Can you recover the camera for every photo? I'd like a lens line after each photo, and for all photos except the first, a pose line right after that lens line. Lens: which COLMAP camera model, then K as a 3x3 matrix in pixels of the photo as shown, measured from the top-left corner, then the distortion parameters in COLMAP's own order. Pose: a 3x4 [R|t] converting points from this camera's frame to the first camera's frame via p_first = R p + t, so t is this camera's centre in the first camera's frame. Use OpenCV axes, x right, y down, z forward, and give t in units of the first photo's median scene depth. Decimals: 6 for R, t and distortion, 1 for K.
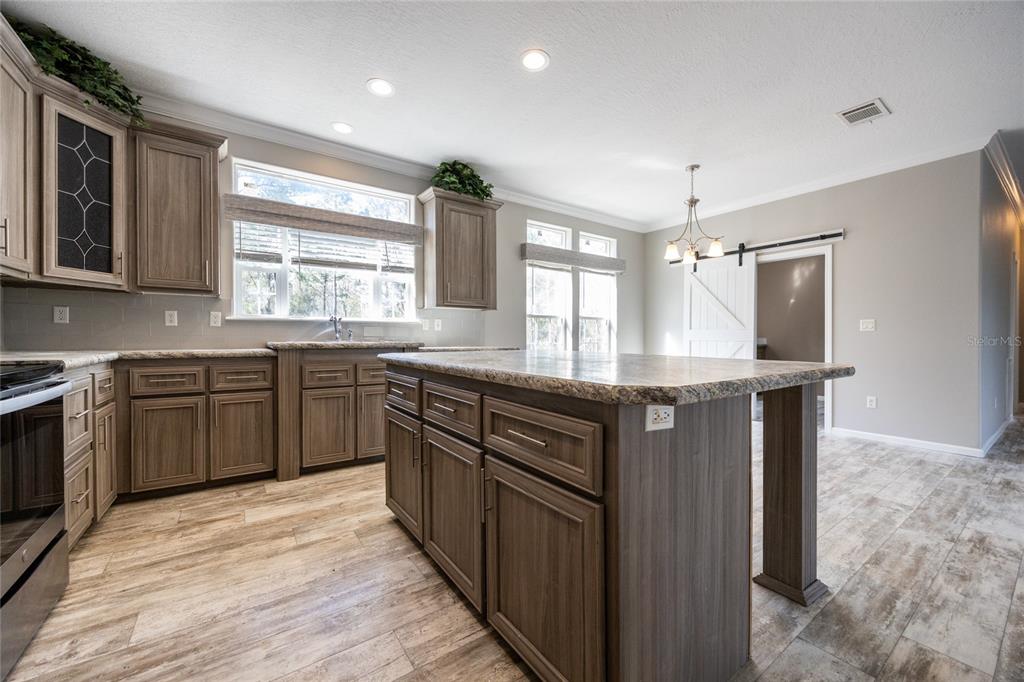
lens RADIAL K [[398.7, 0, 506.5], [0, 398.7, 342.8], [0, 0, 1]] dist [0.000000, 0.000131]
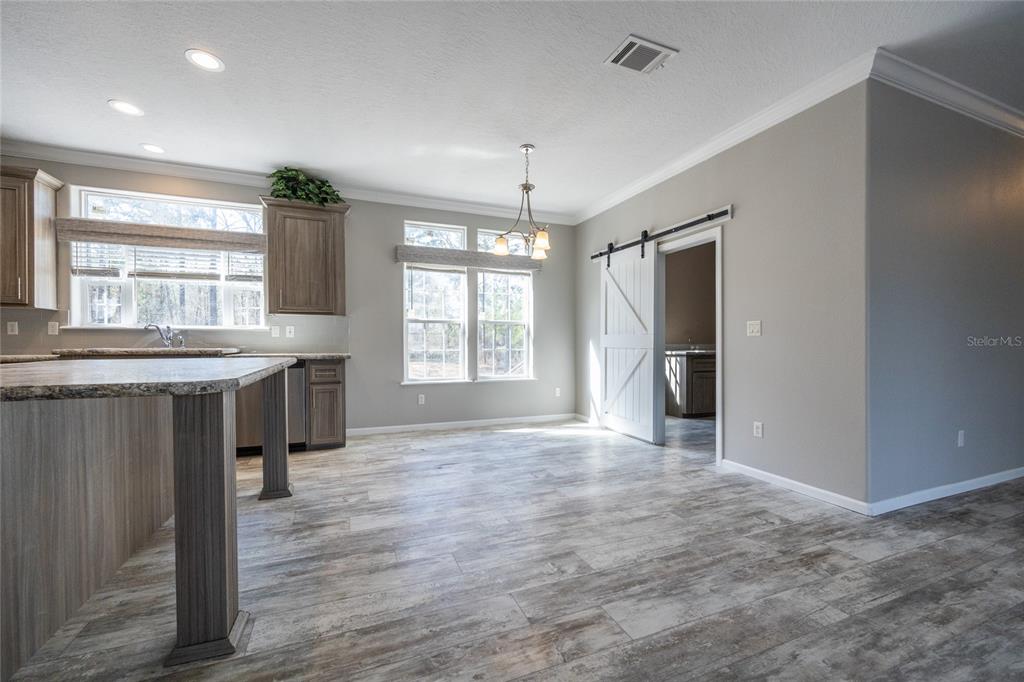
lens RADIAL K [[412.9, 0, 506.9], [0, 412.9, 343.0], [0, 0, 1]] dist [0.000629, -0.000366]
pose [[0.972806, -0.000651, -0.231619, 0.920440], [-0.002507, 0.999908, -0.013339, -0.005719], [0.231607, 0.013557, 0.972715, 0.175775]]
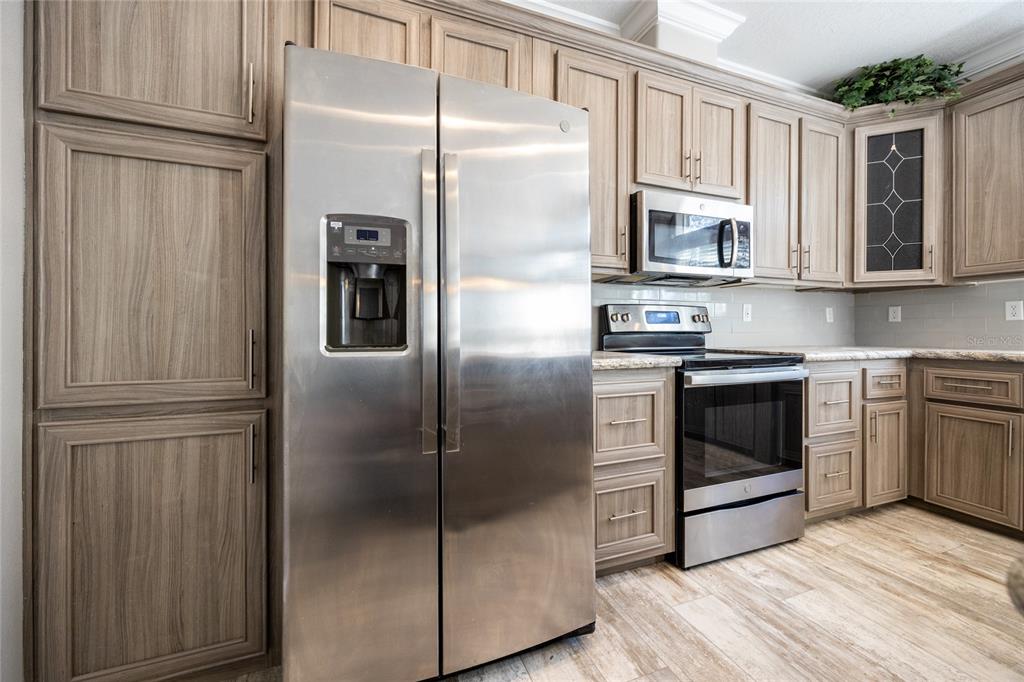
lens RADIAL K [[400.3, 0, 514.1], [0, 400.3, 335.7], [0, 0, 1]] dist [0.001255, 0.000162]
pose [[-0.234808, 0.002262, -0.972039, 0.178004], [-0.012829, 0.999903, 0.005426, -0.004157], [0.971957, 0.013744, -0.234756, 0.244515]]
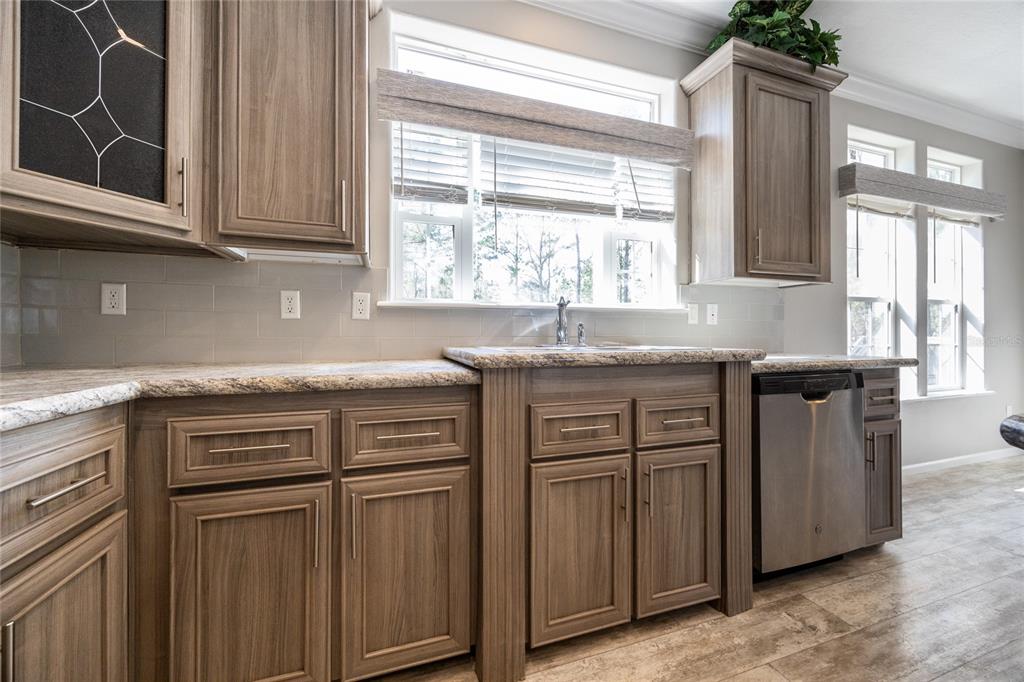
lens RADIAL K [[384.7, 0, 511.5], [0, 384.7, 332.8], [0, 0, 1]] dist [-0.002394, -0.000283]
pose [[0.959226, -0.005140, -0.282594, -0.440008], [-0.000252, 0.999819, -0.019043, -0.014301], [0.282640, 0.018338, 0.959051, 0.634626]]
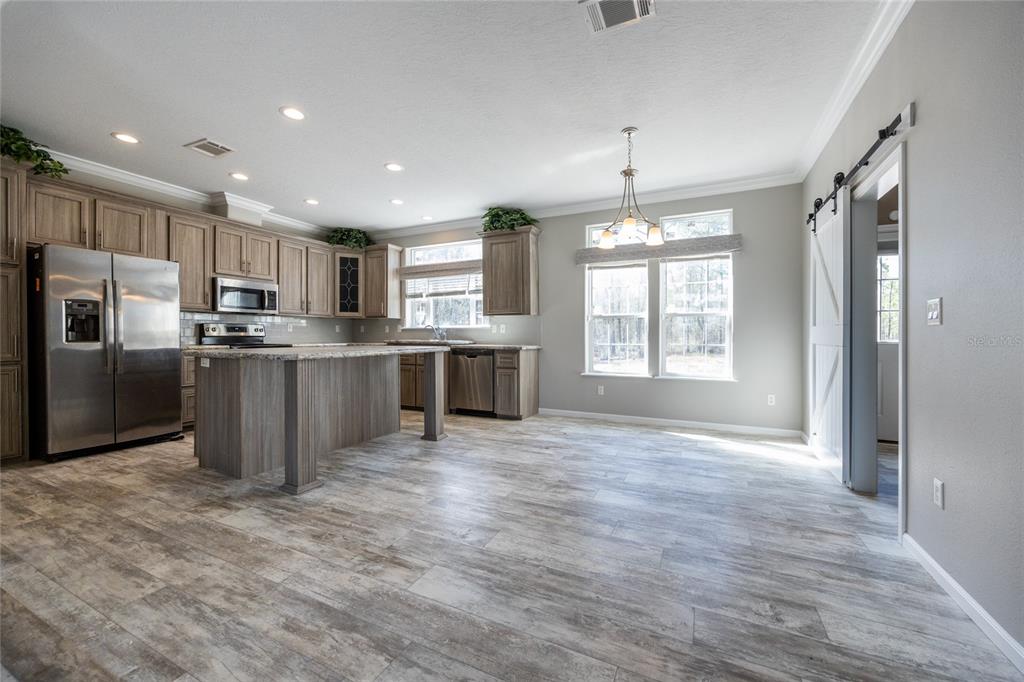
lens RADIAL K [[388.3, 0, 510.3], [0, 388.3, 352.0], [0, 0, 1]] dist [-0.010005, 0.000115]
pose [[0.491206, 0.034718, -0.870351, 1.510492], [-0.014748, 0.999394, 0.031543, -0.012622], [0.870919, -0.002658, 0.491420, 0.579071]]
